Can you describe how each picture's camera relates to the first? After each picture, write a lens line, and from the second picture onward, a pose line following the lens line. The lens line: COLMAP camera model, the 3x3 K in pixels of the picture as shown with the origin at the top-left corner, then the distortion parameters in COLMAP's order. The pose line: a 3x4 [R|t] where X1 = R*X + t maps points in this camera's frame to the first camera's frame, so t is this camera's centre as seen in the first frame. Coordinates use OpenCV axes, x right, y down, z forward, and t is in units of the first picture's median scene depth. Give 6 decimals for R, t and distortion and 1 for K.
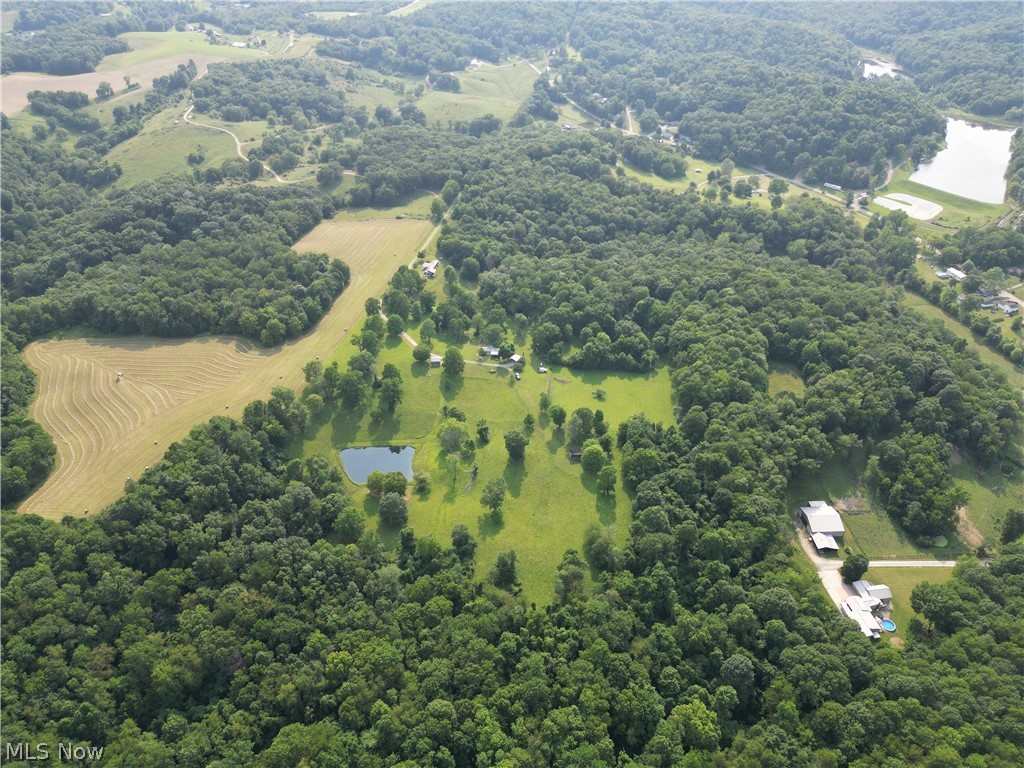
lens RADIAL K [[717.2, 0, 510.7], [0, 717.2, 383.5], [0, 0, 1]] dist [0.075392, -0.068643]
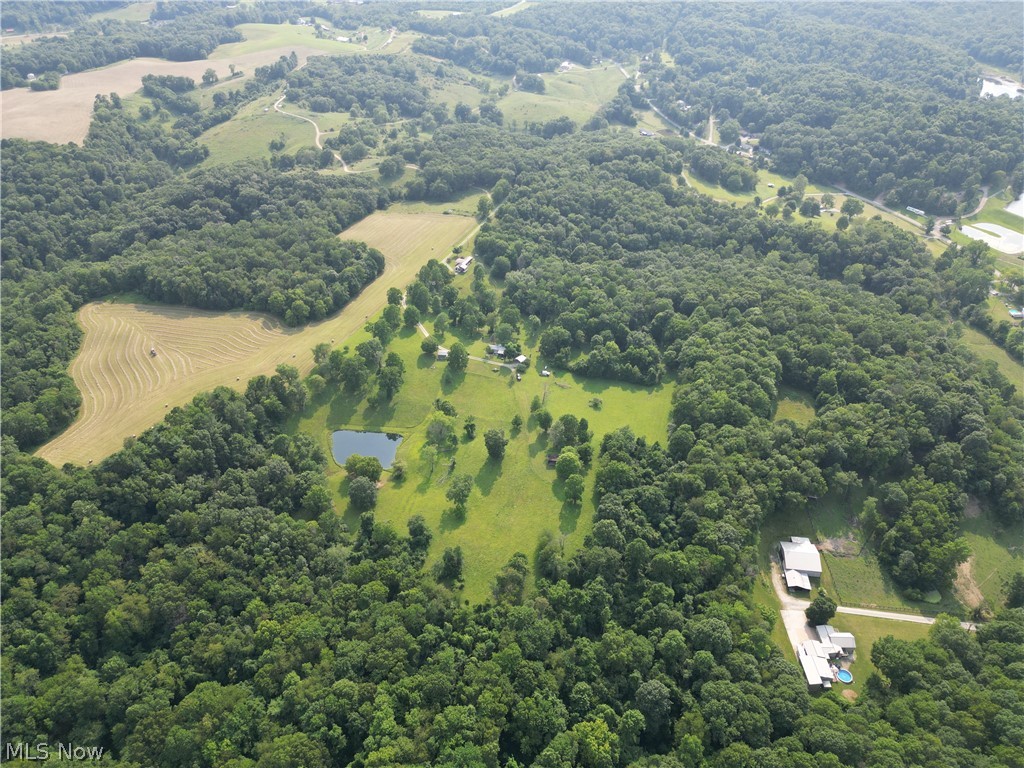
lens RADIAL K [[717.2, 0, 515.1], [0, 717.2, 383.2], [0, 0, 1]] dist [0.075392, -0.068643]
pose [[0.986643, 0.097851, -0.130236, 0.142552], [-0.098196, 0.995160, 0.003783, -0.005170], [0.129976, 0.009056, 0.991476, 0.006117]]
